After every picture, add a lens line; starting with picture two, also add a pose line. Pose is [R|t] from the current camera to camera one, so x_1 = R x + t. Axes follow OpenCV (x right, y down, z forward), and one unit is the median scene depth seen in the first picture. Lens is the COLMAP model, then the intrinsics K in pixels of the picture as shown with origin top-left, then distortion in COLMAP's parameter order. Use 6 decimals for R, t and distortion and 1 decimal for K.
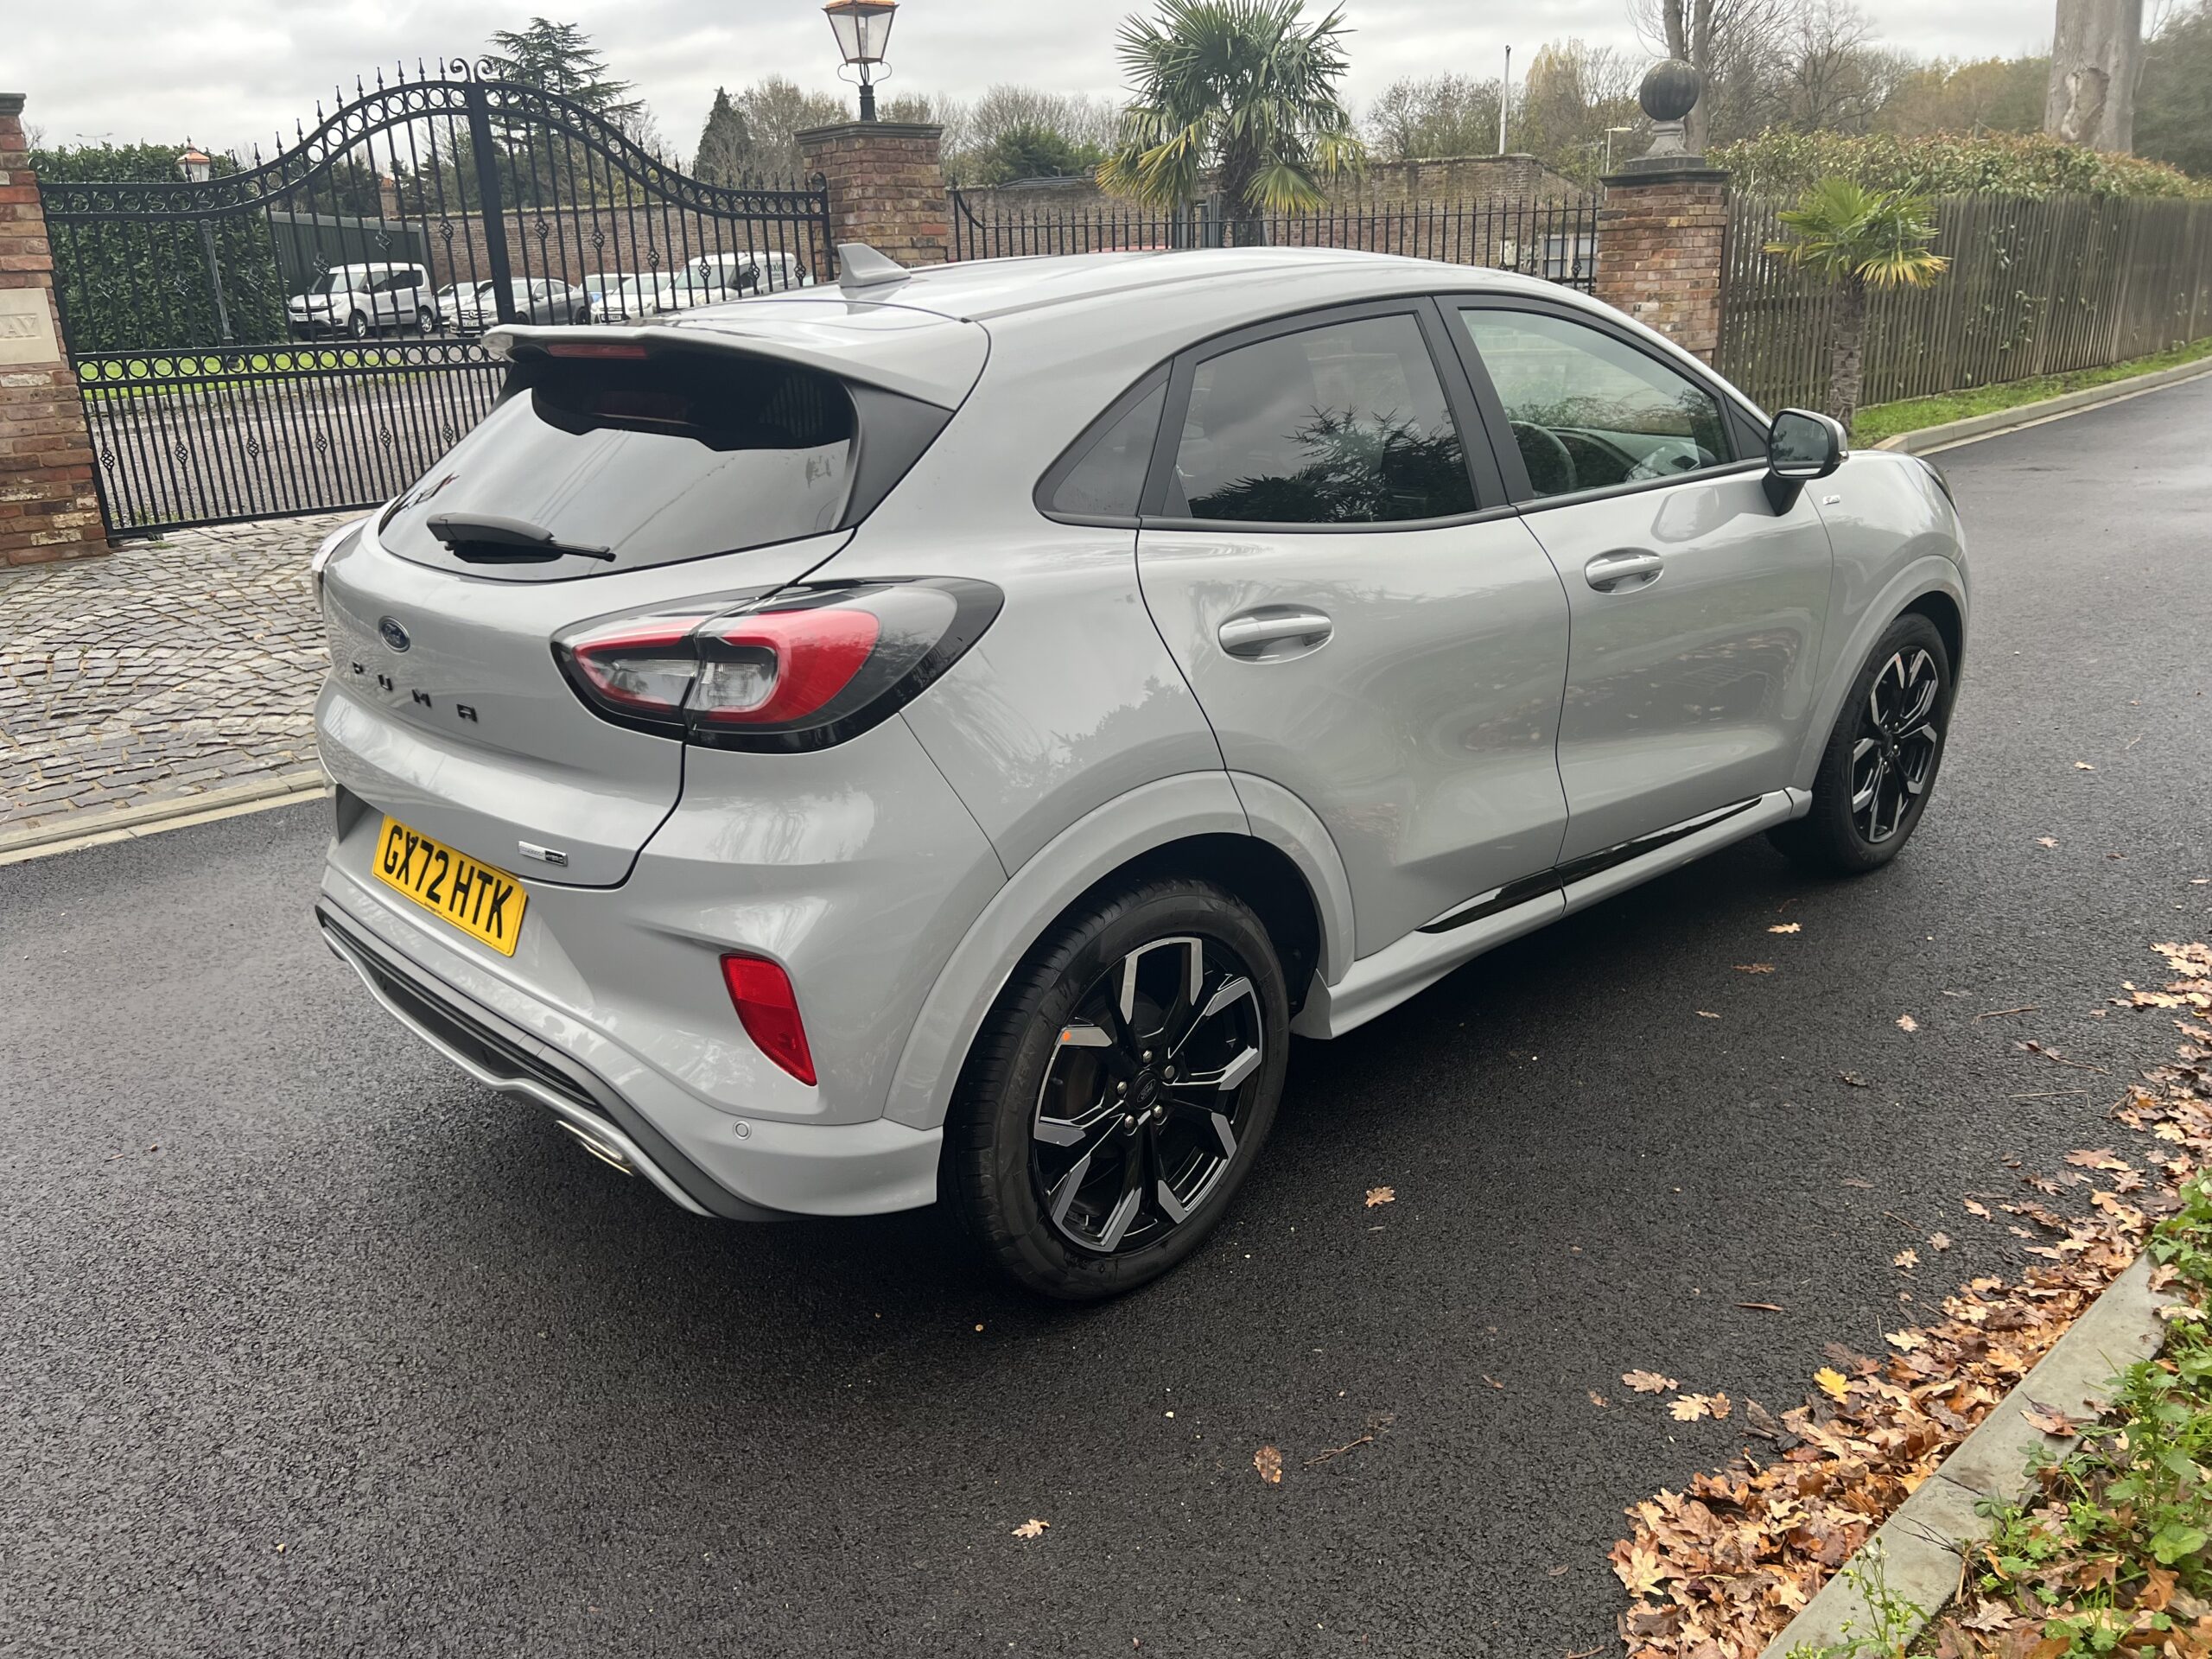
lens RADIAL K [[1674.5, 0, 1094.6], [0, 1674.5, 829.3], [0, 0, 1]] dist [0.050571, -0.058207]
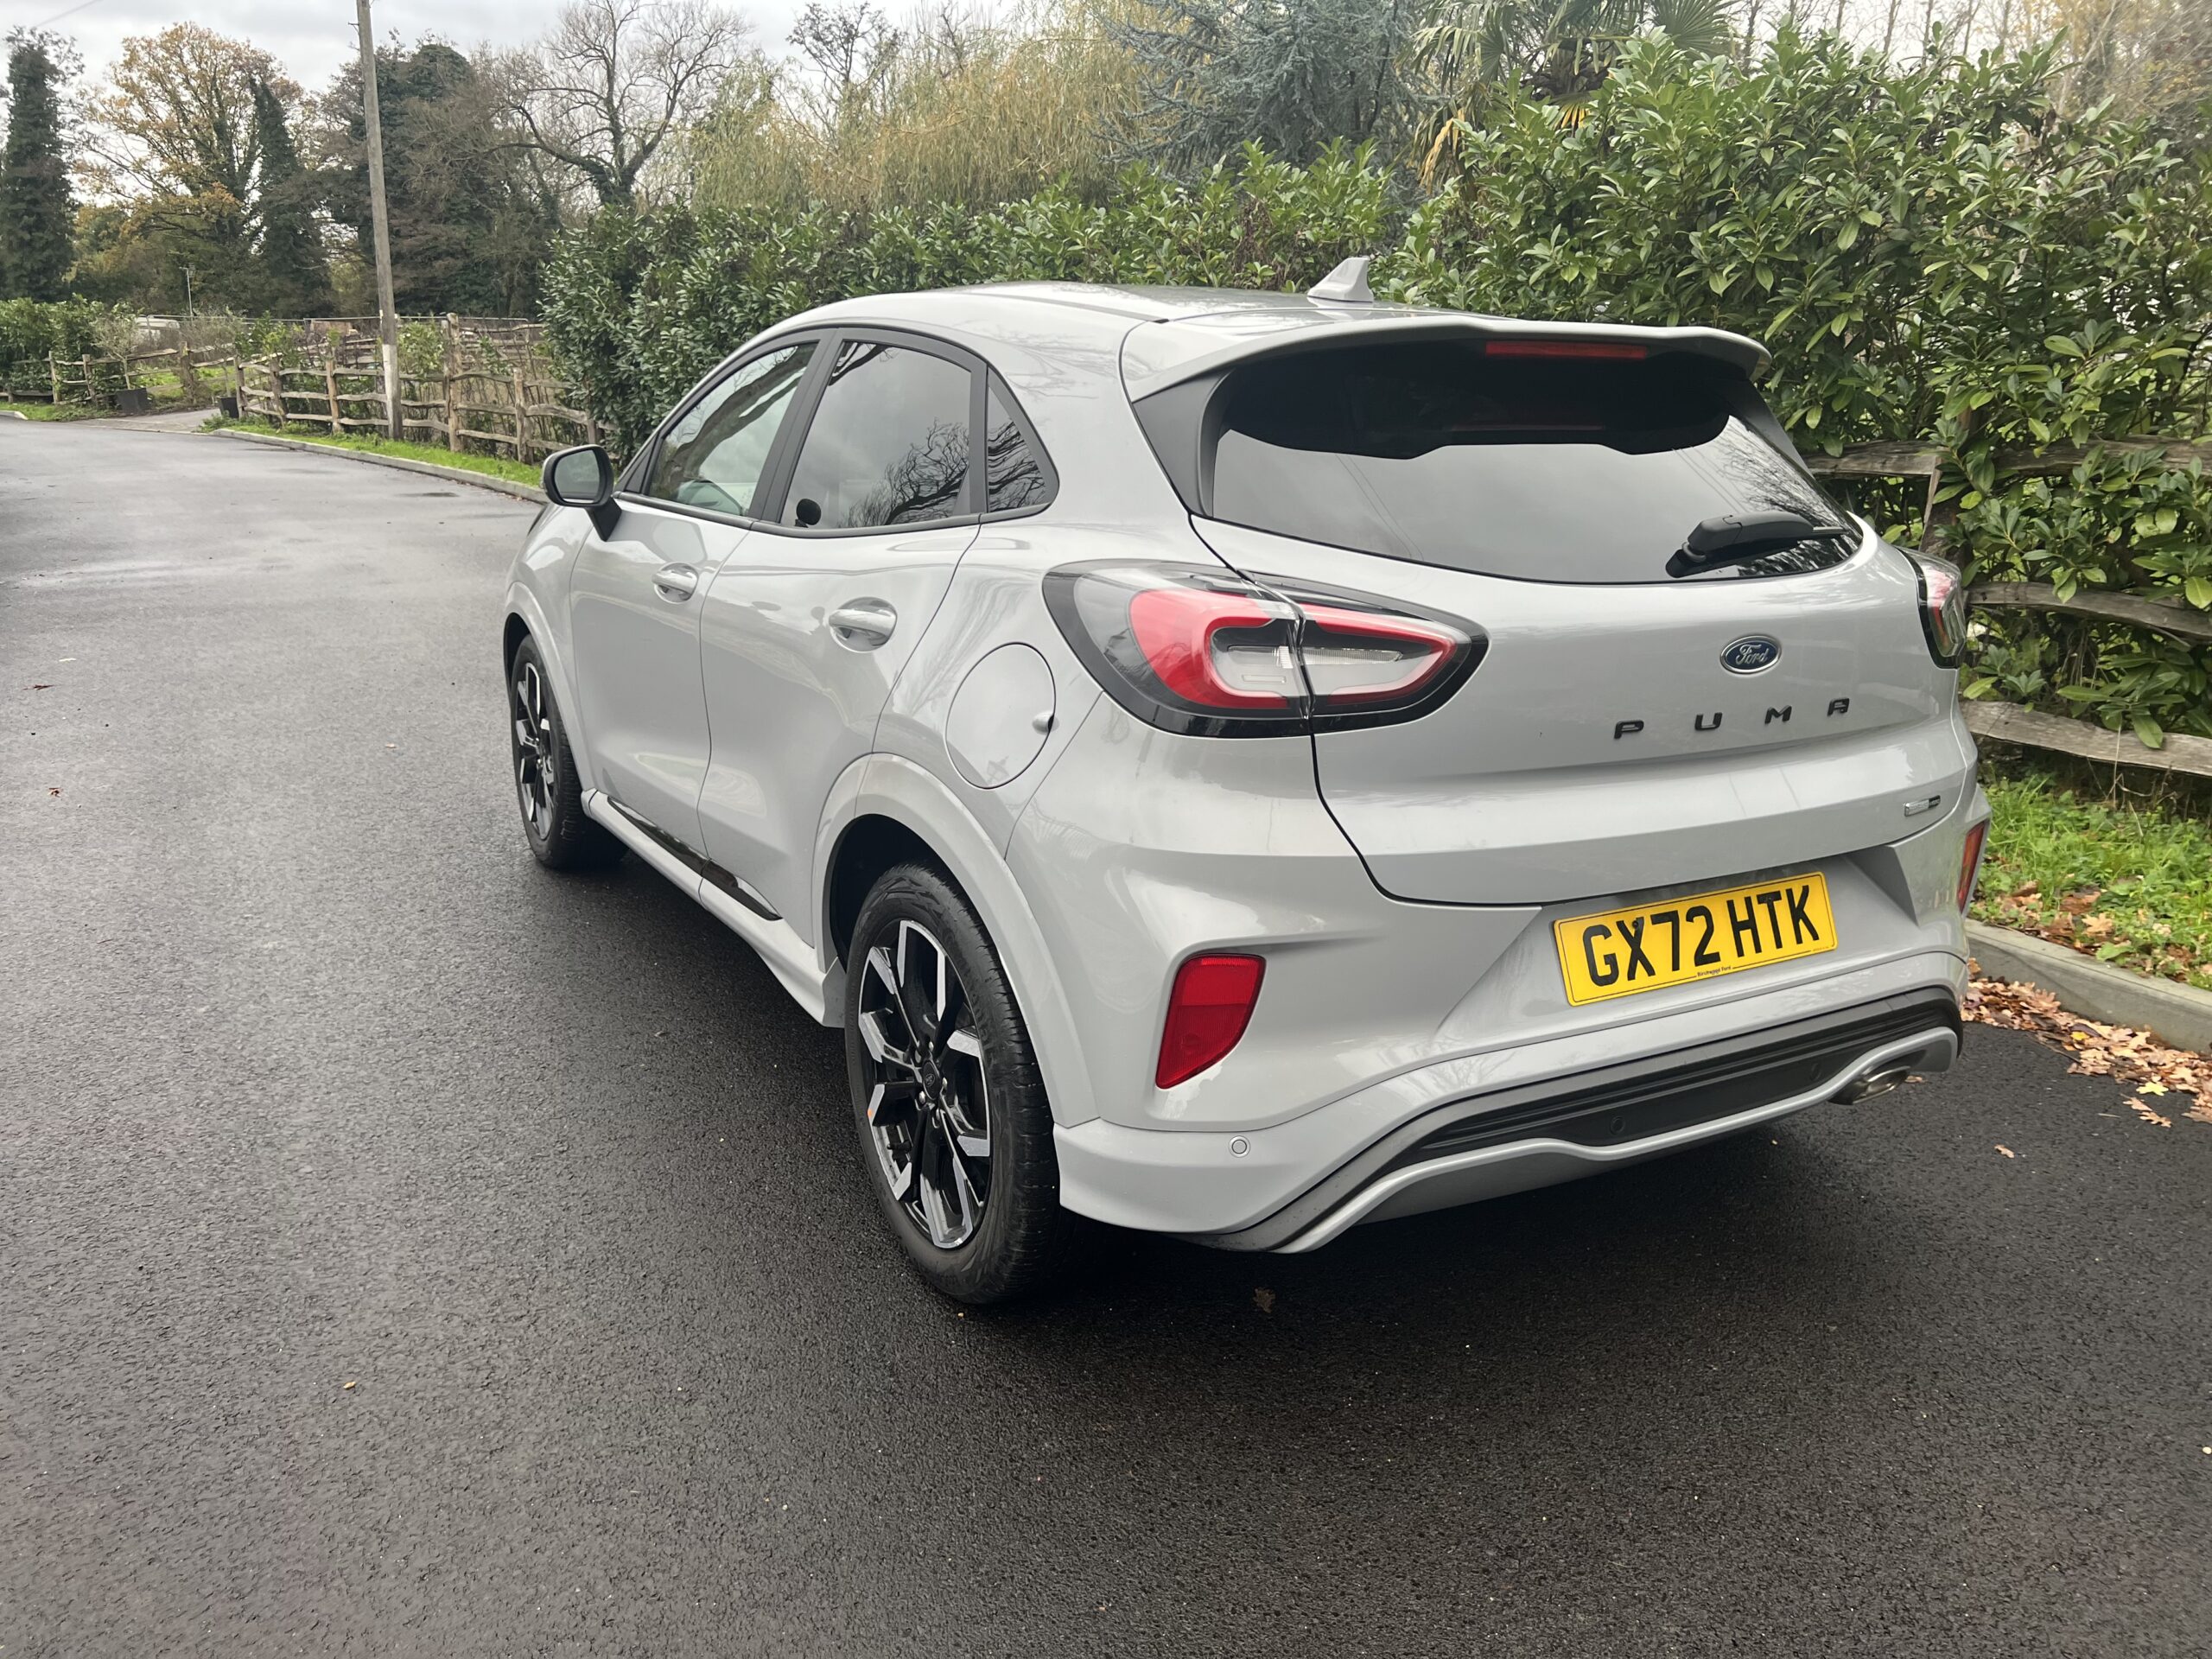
lens RADIAL K [[1667.5, 0, 1106.0], [0, 1667.5, 829.5], [0, 0, 1]] dist [0.048292, -0.055171]
pose [[0.225832, -0.217962, 0.949470, -0.274811], [0.281295, 0.947722, 0.150654, -0.052351], [-0.932670, 0.233059, 0.275338, 0.223380]]
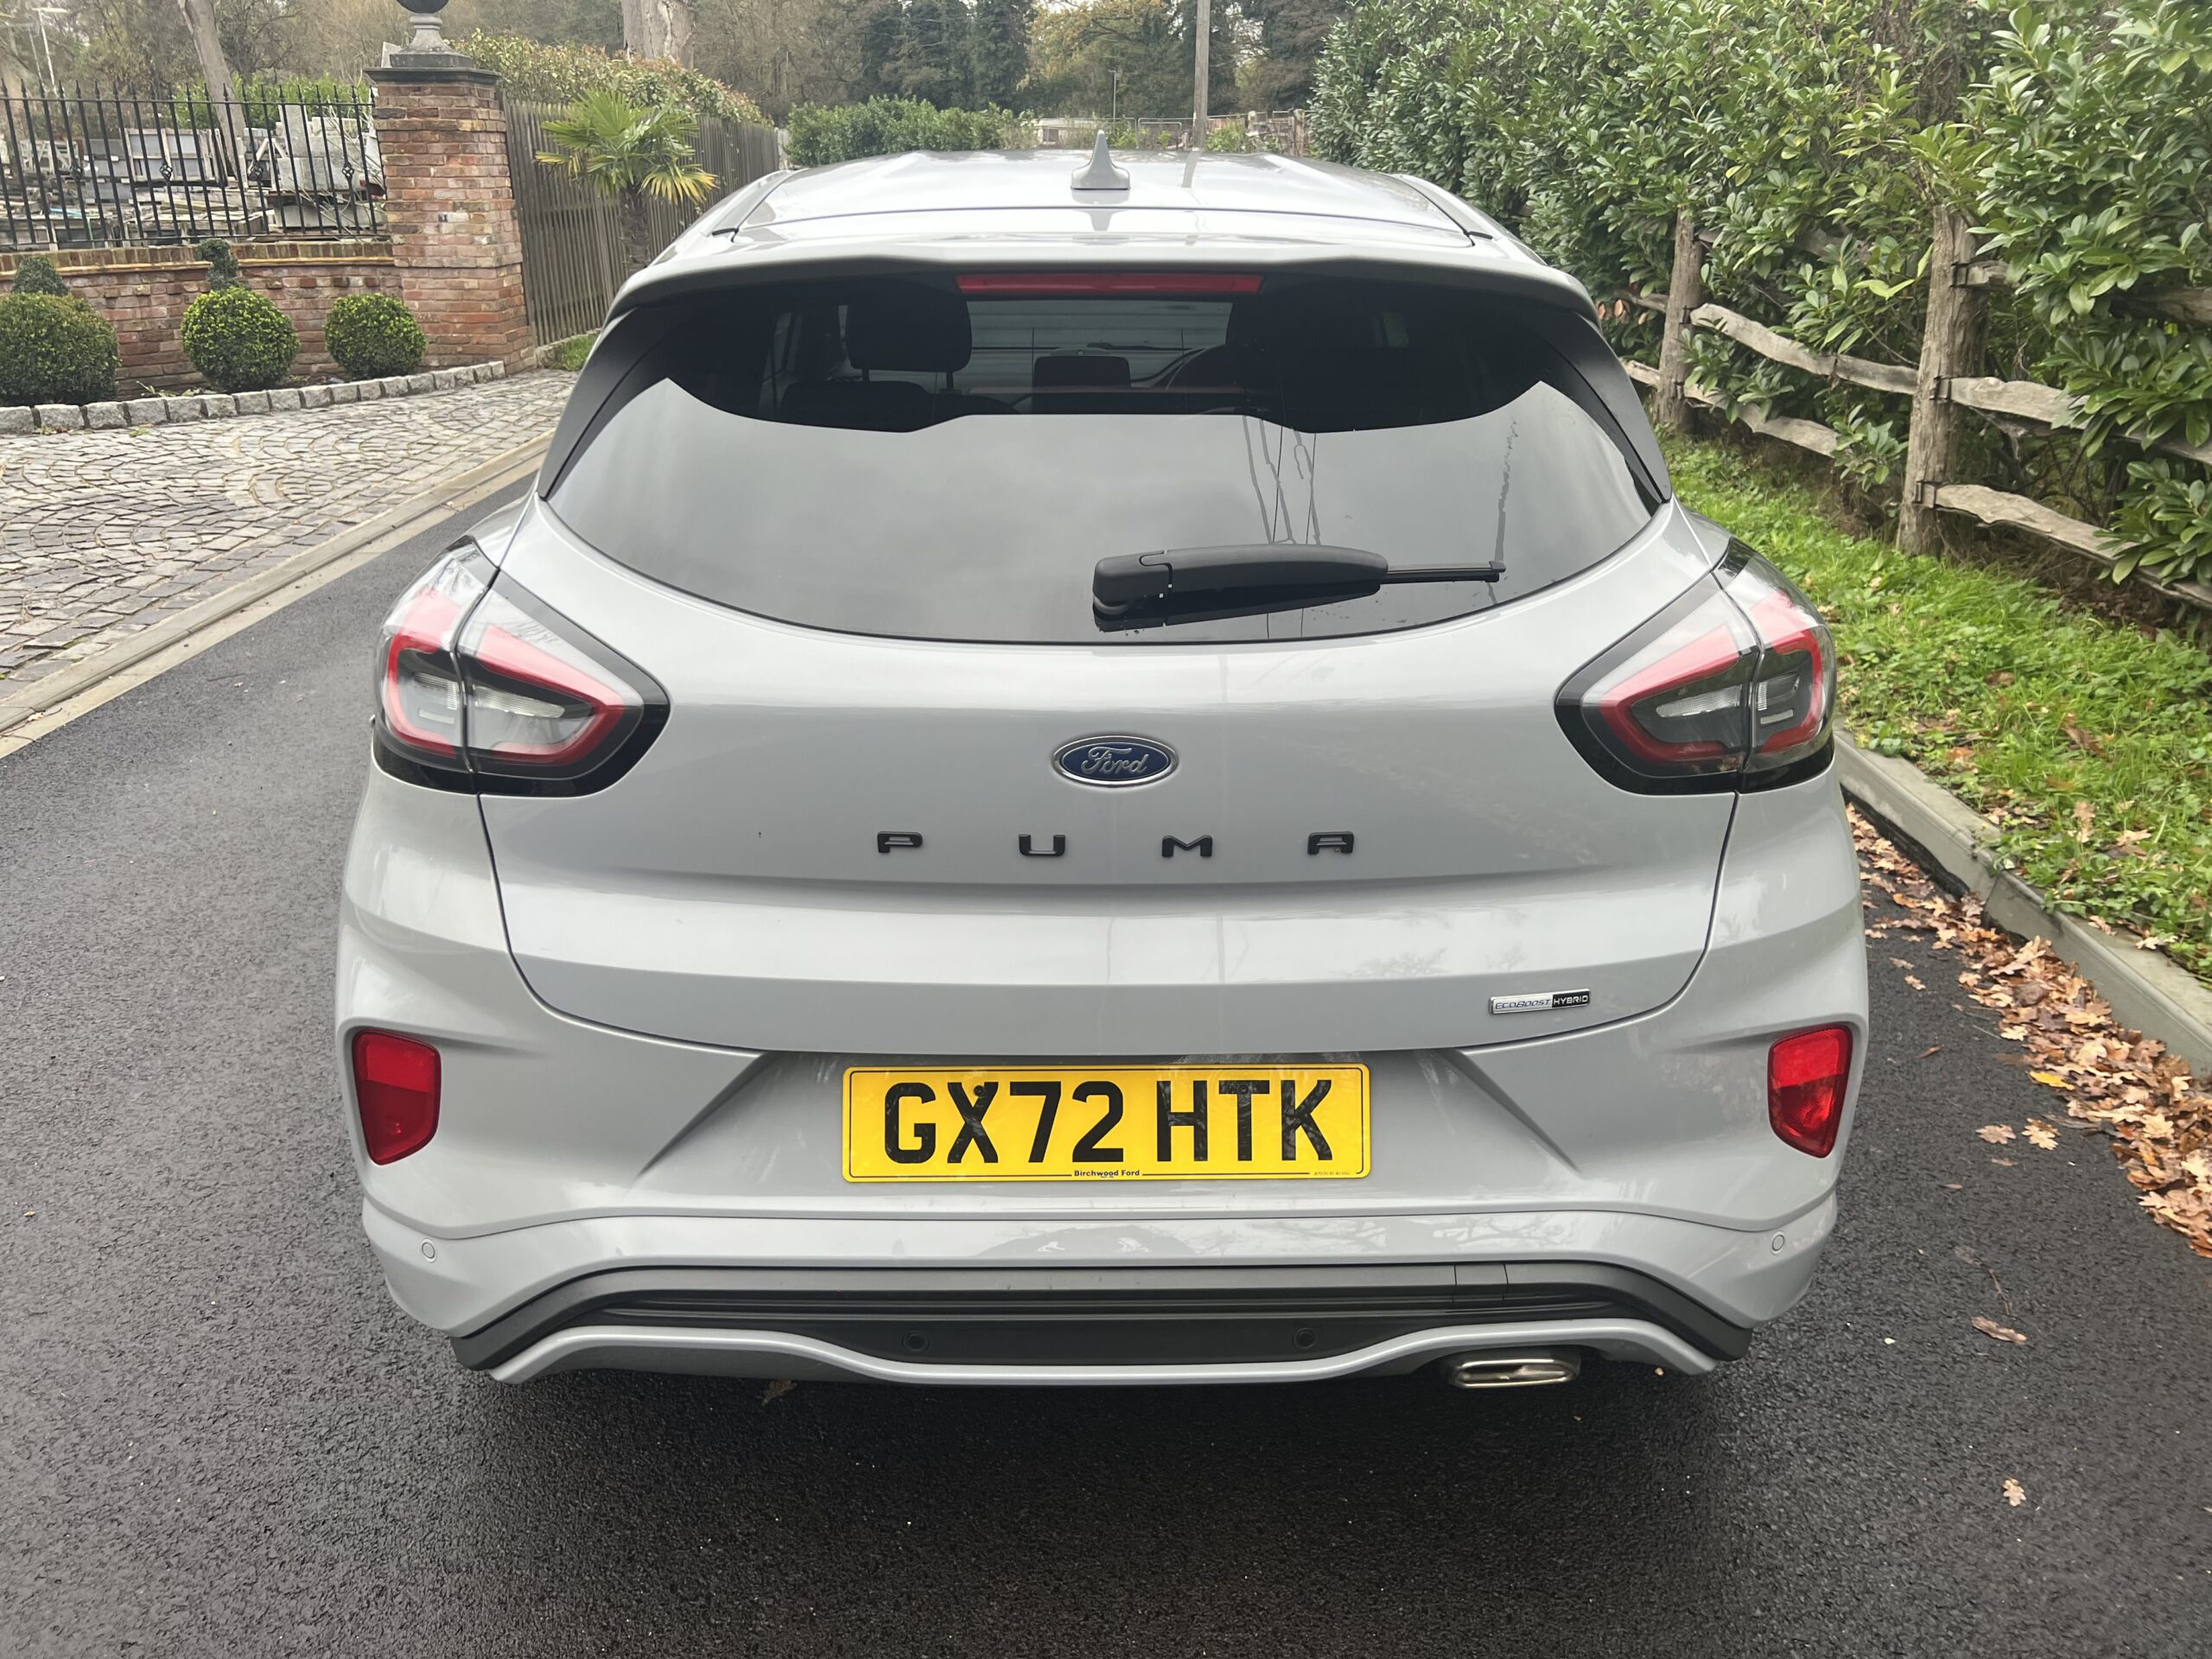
lens RADIAL K [[1667.5, 0, 1106.0], [0, 1667.5, 829.5], [0, 0, 1]] dist [0.048292, -0.055171]
pose [[0.664969, -0.247321, 0.704733, -0.173932], [0.212636, 0.967223, 0.138802, -0.036040], [-0.715962, 0.057553, 0.695763, 0.118569]]
